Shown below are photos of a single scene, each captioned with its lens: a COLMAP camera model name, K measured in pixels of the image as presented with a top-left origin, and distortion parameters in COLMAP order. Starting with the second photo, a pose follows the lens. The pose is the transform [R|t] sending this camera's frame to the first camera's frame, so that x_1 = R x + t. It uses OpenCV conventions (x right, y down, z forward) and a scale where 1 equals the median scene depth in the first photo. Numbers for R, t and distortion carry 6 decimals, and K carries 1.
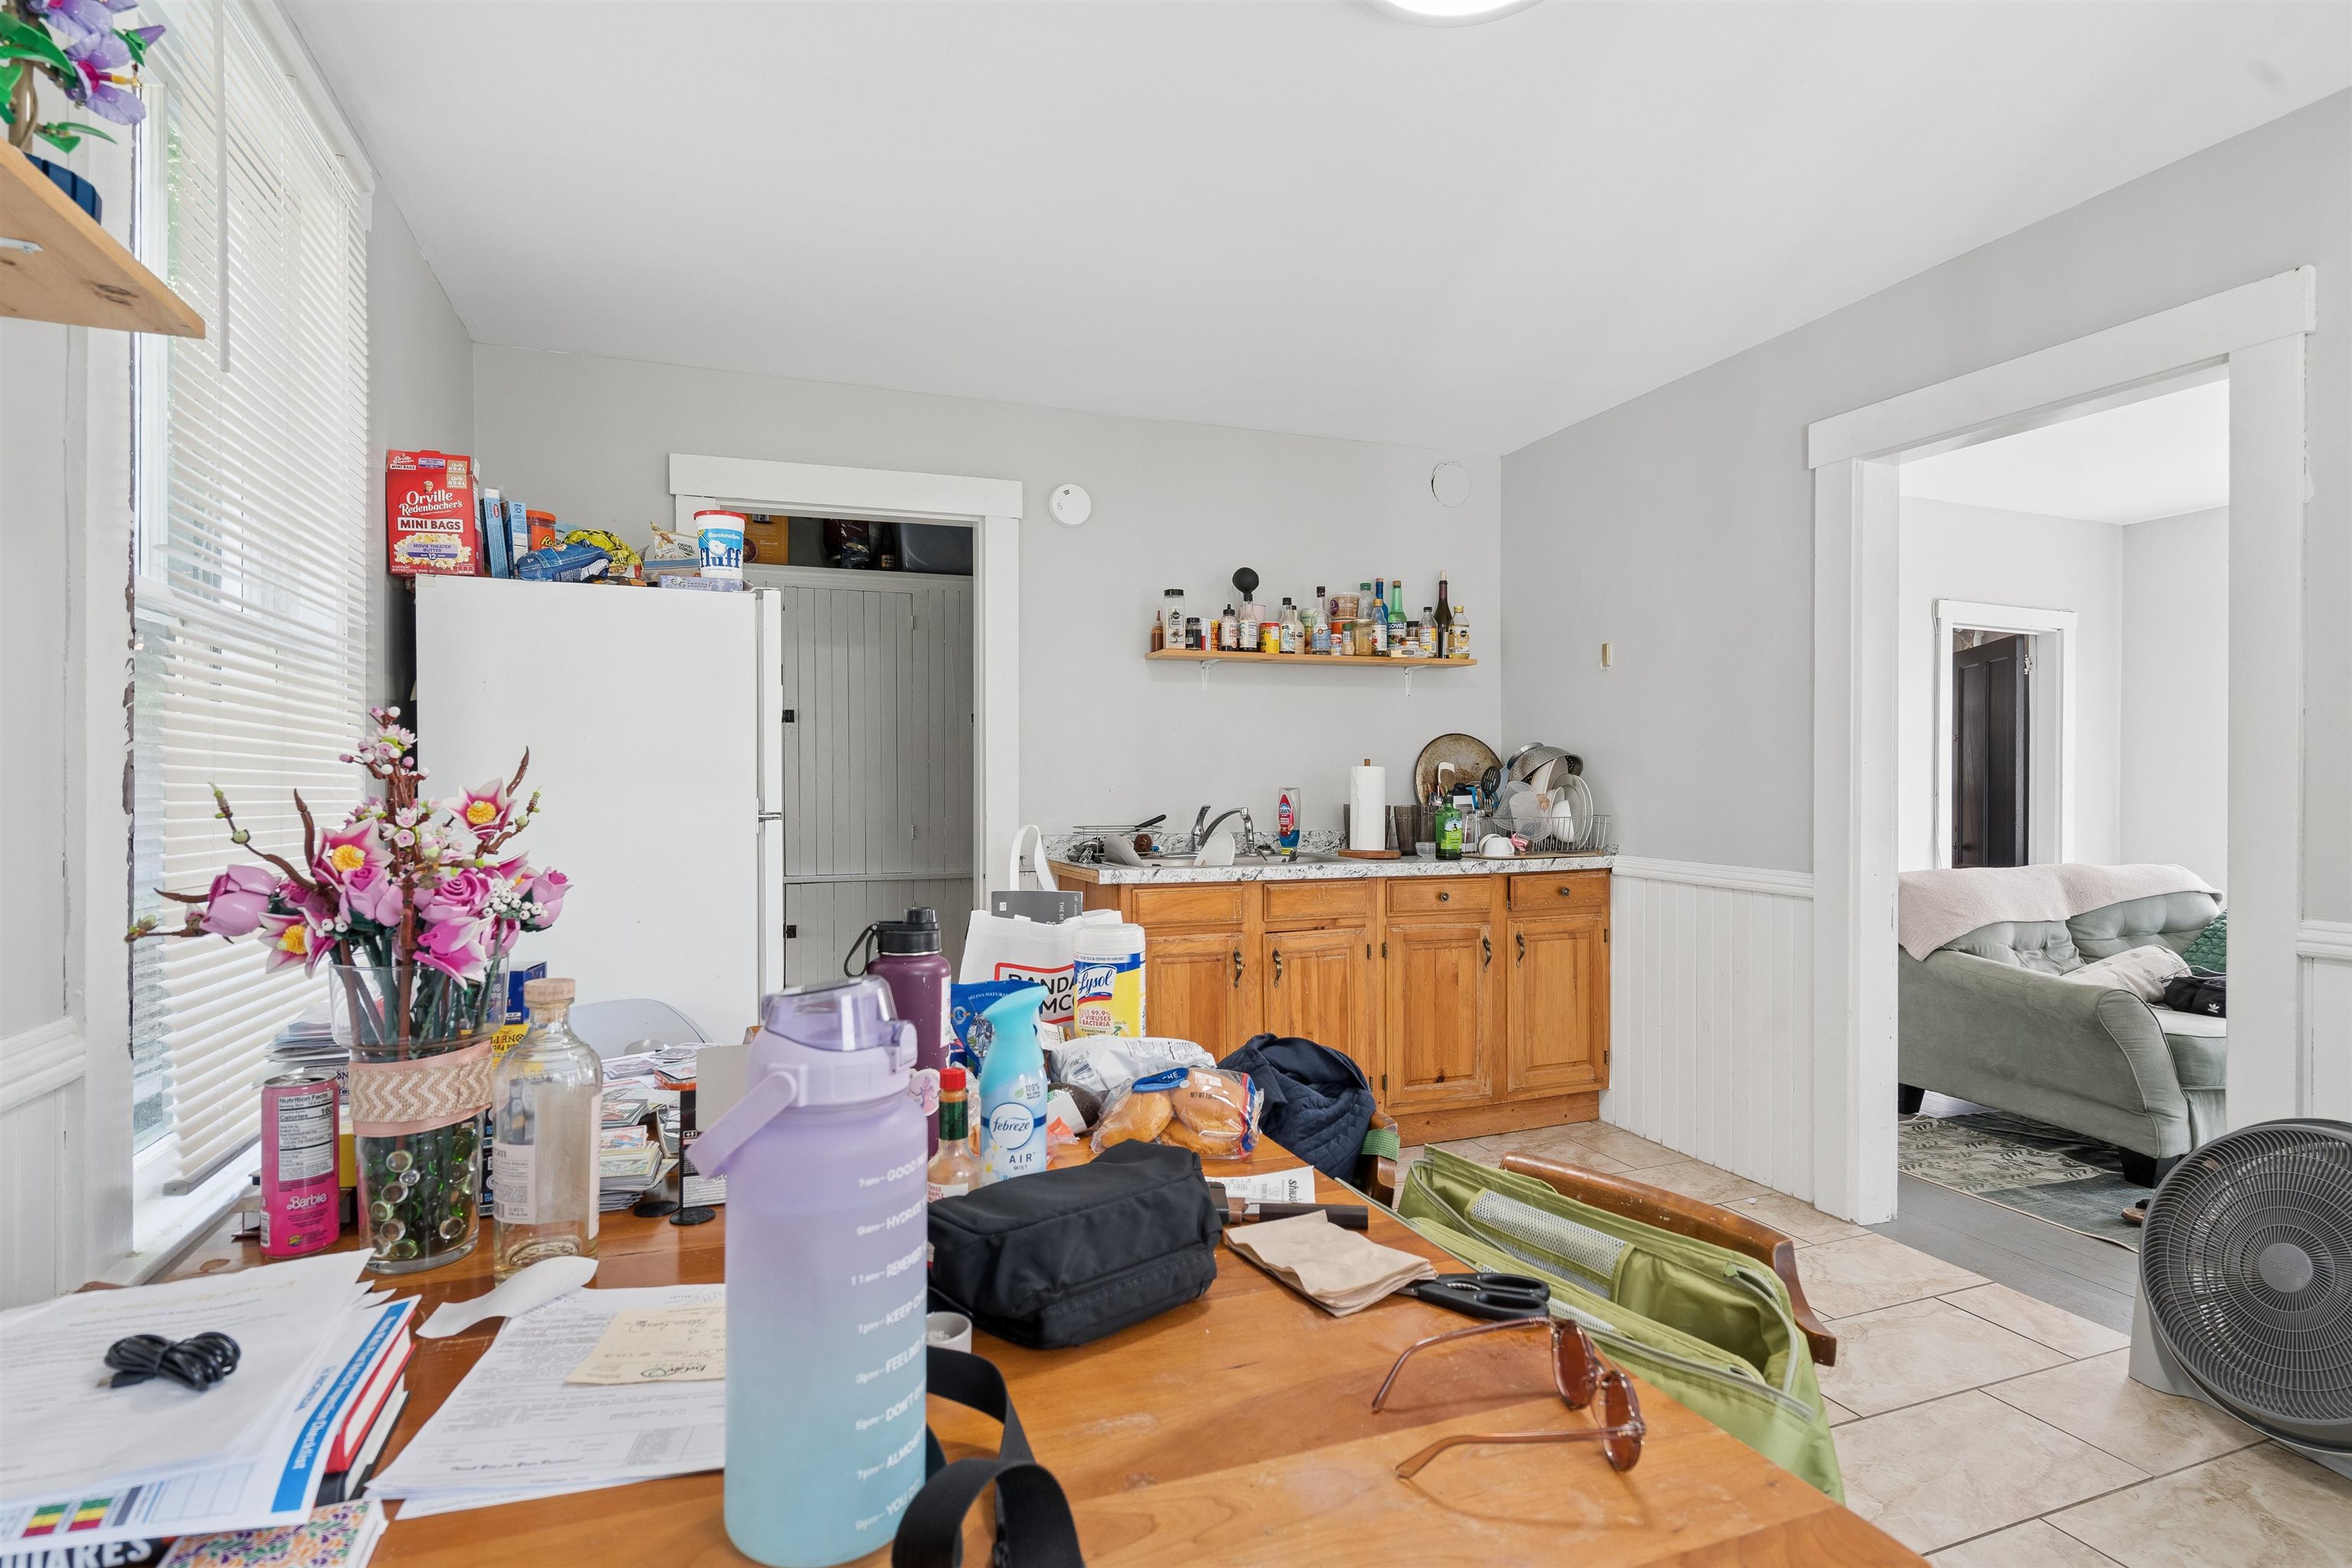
lens RADIAL K [[1130.2, 0, 1180.4], [0, 1130.2, 790.7], [0, 0, 1]] dist [0.011397, 0.000690]
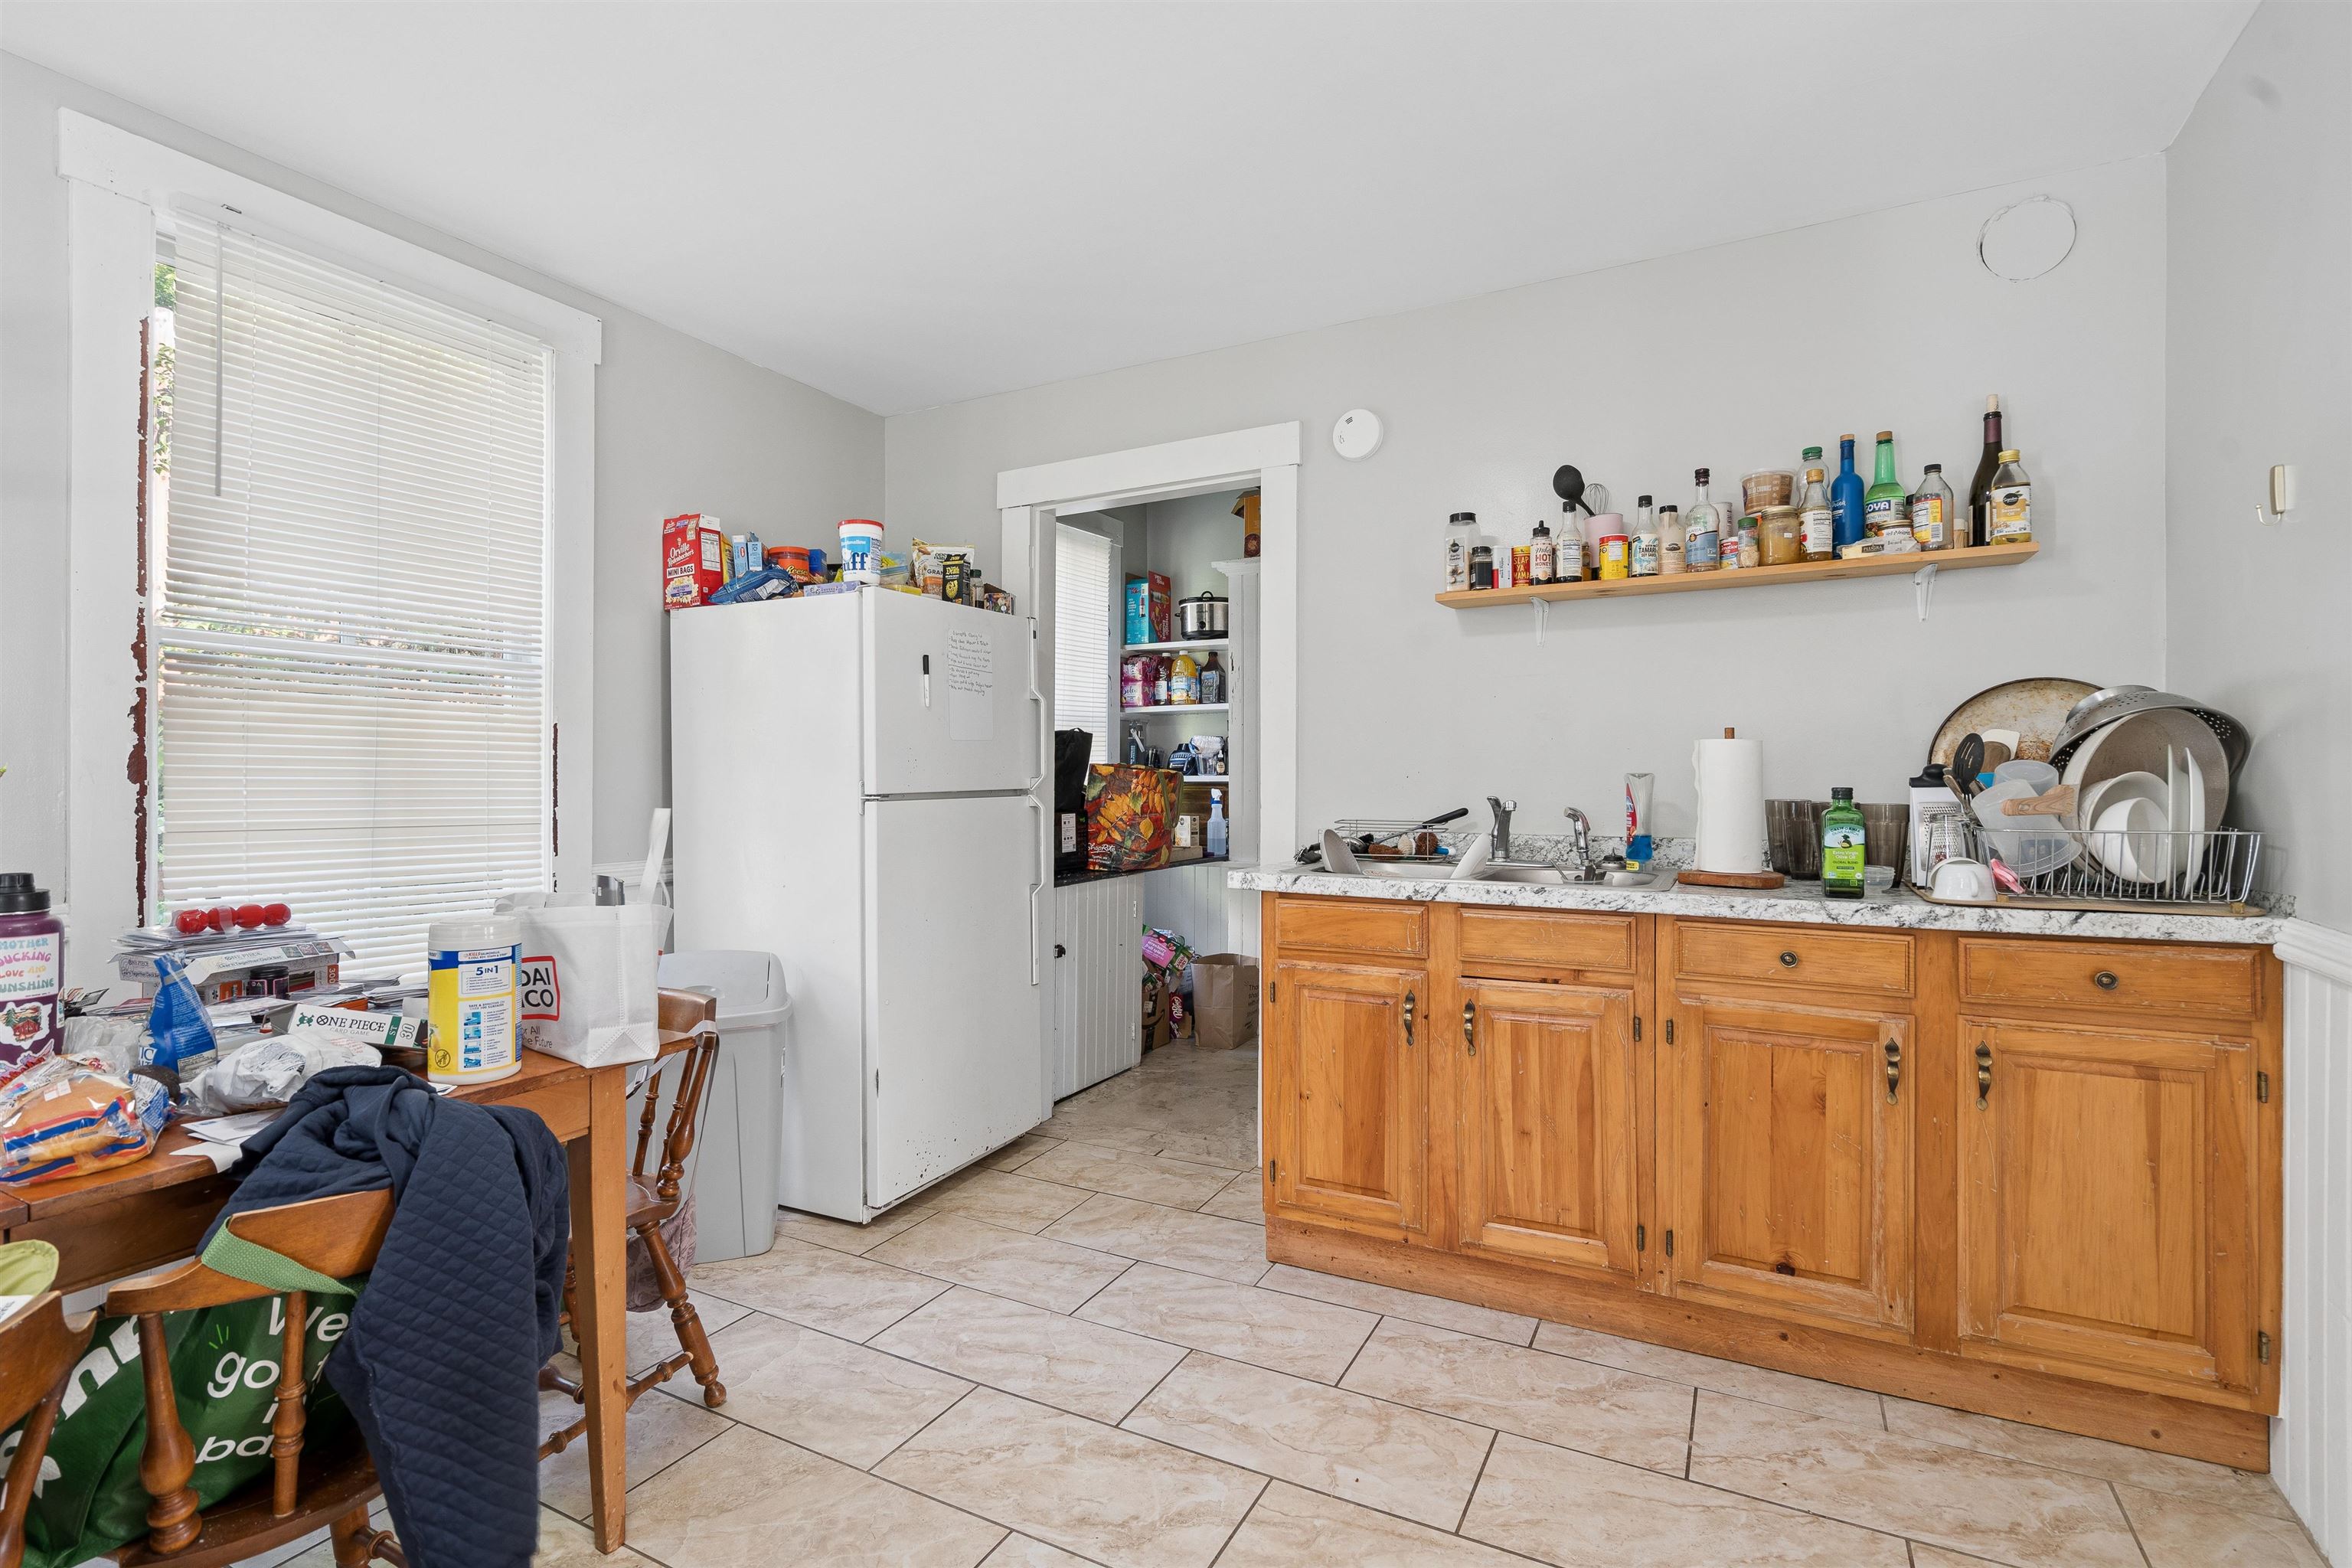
lens RADIAL K [[1130.2, 0, 1170.4], [0, 1130.2, 773.0], [0, 0, 1]] dist [0.011397, 0.000690]
pose [[0.663564, -0.000721, -0.748120, 0.446327], [-0.006220, 0.999960, -0.006481, 0.003201], [0.748094, 0.008953, 0.663532, 0.355625]]
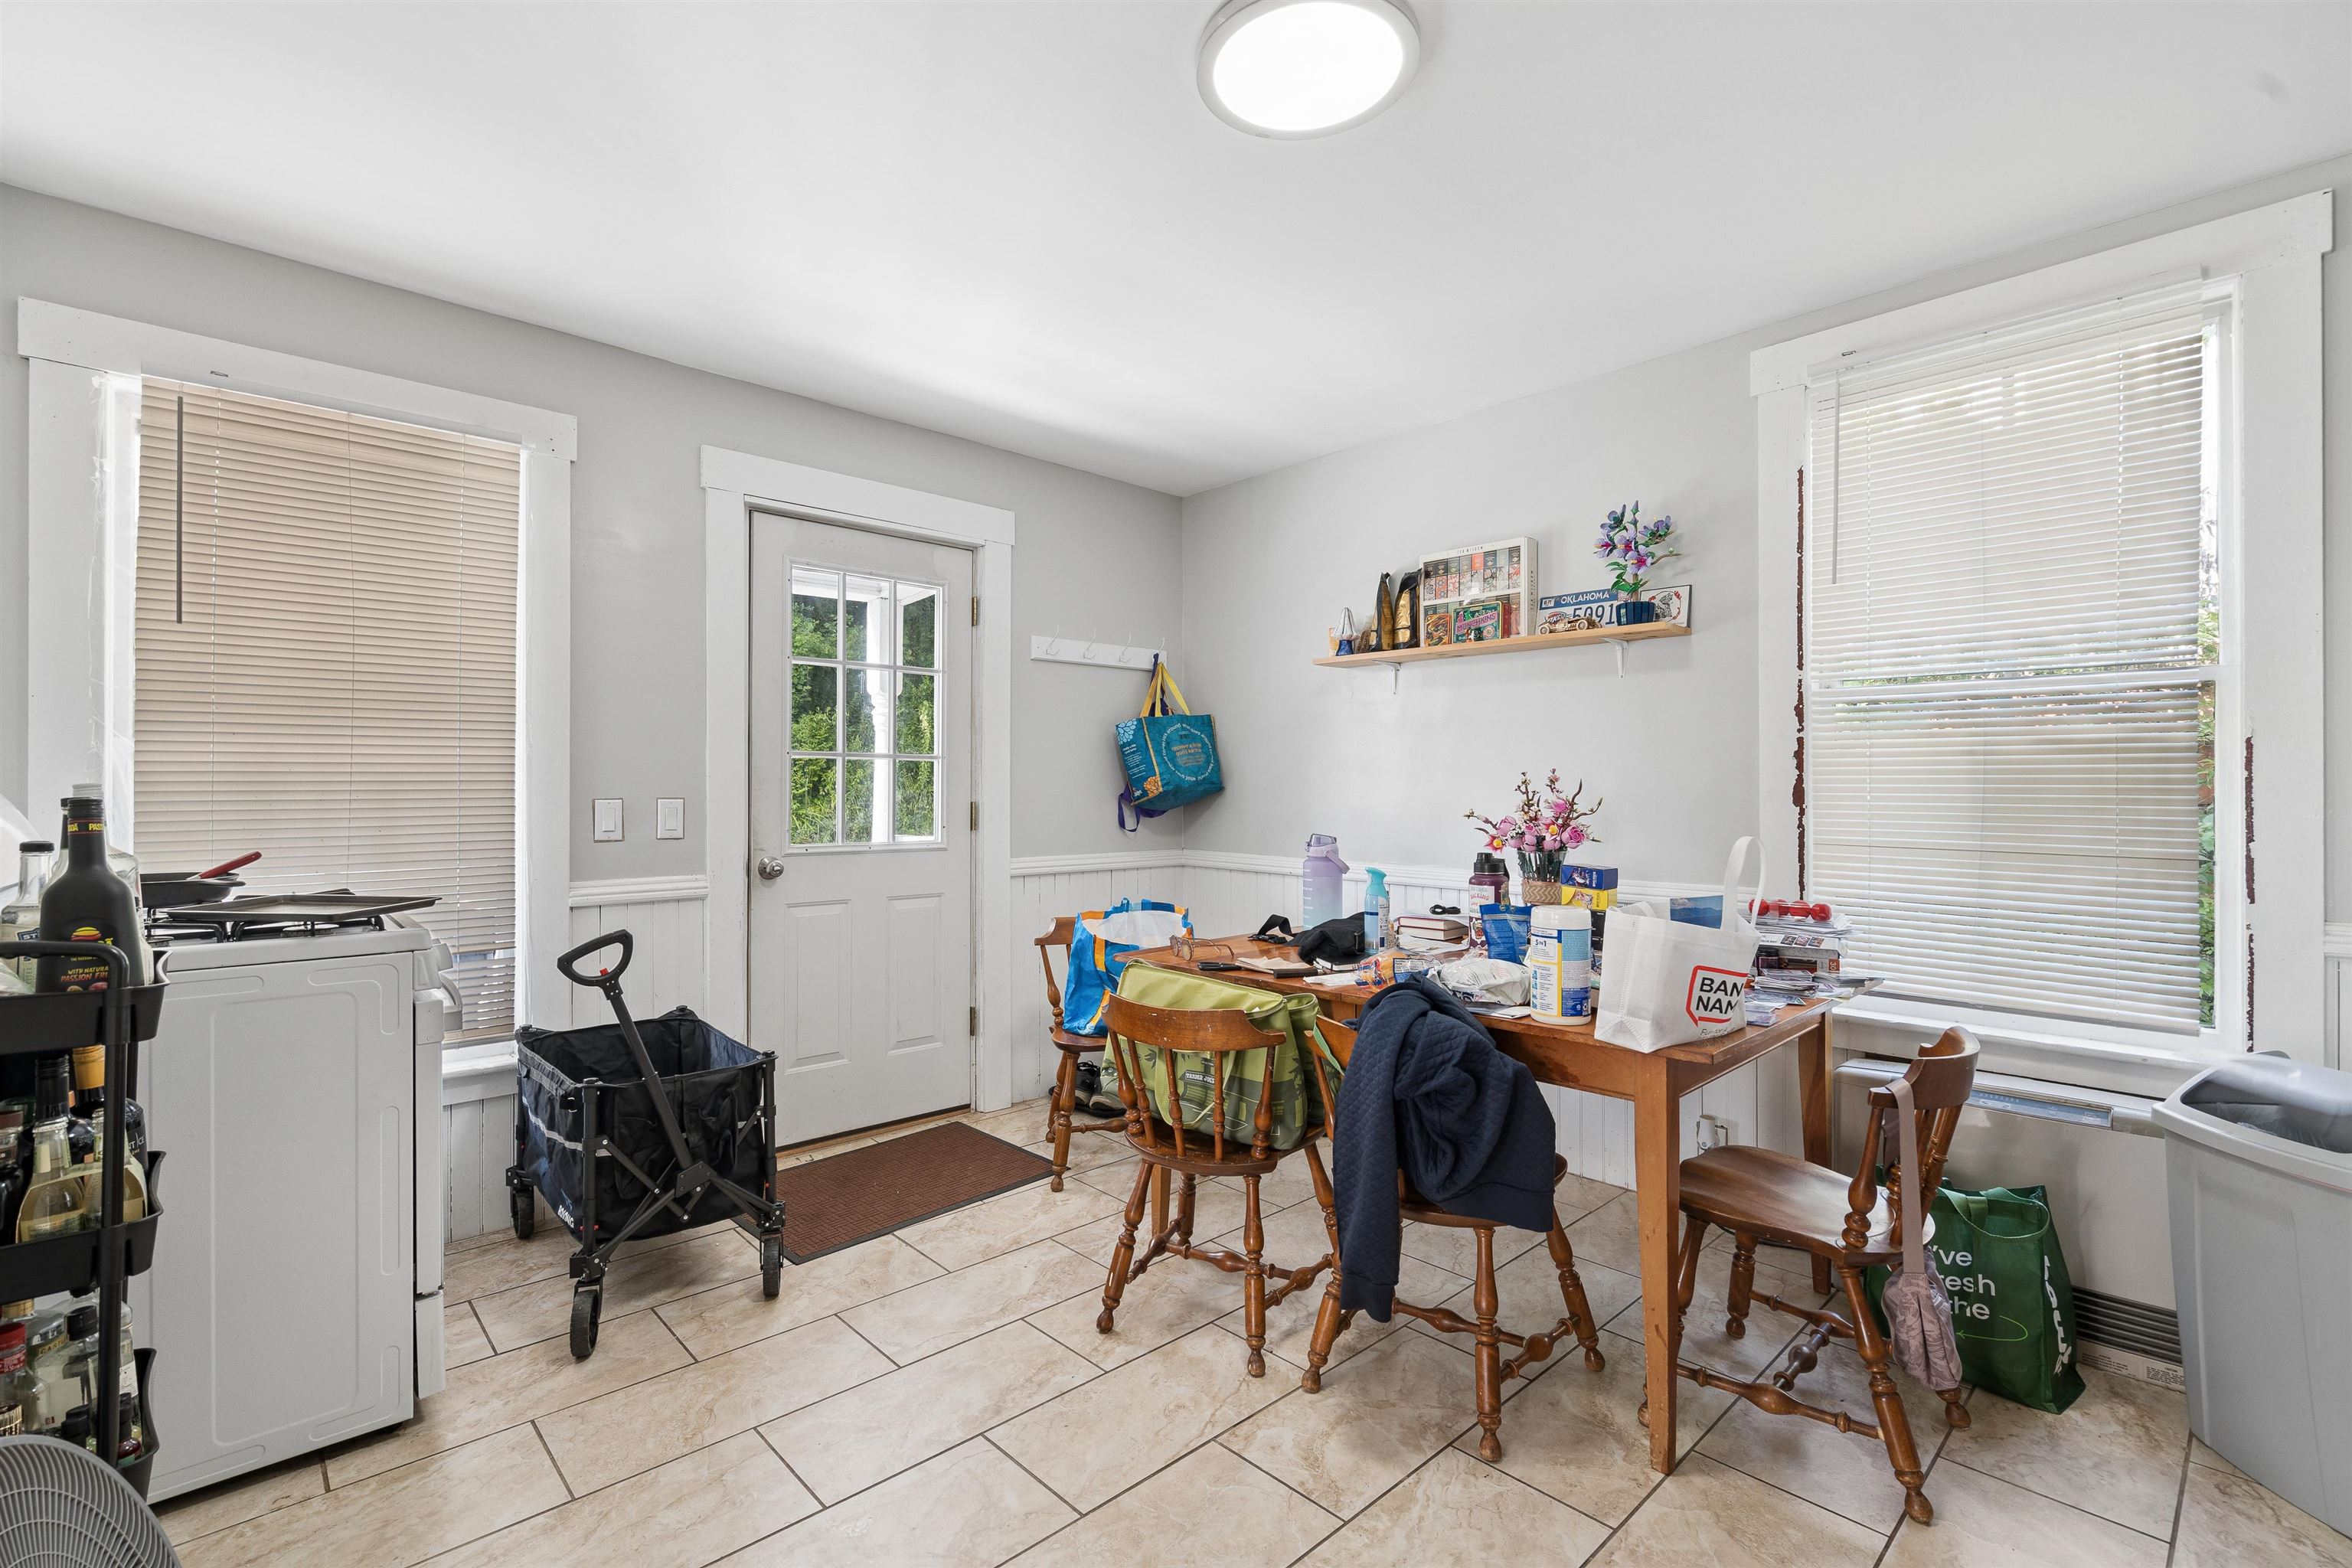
lens RADIAL K [[1062.7, 0, 1176.5], [0, 1062.7, 785.4], [0, 0, 1]] dist [-0.002949, 0.001115]
pose [[-0.922966, -0.002192, -0.384876, 0.355105], [-0.001864, 0.999998, -0.001226, -0.005133], [0.384877, -0.000414, -0.922968, 0.856597]]
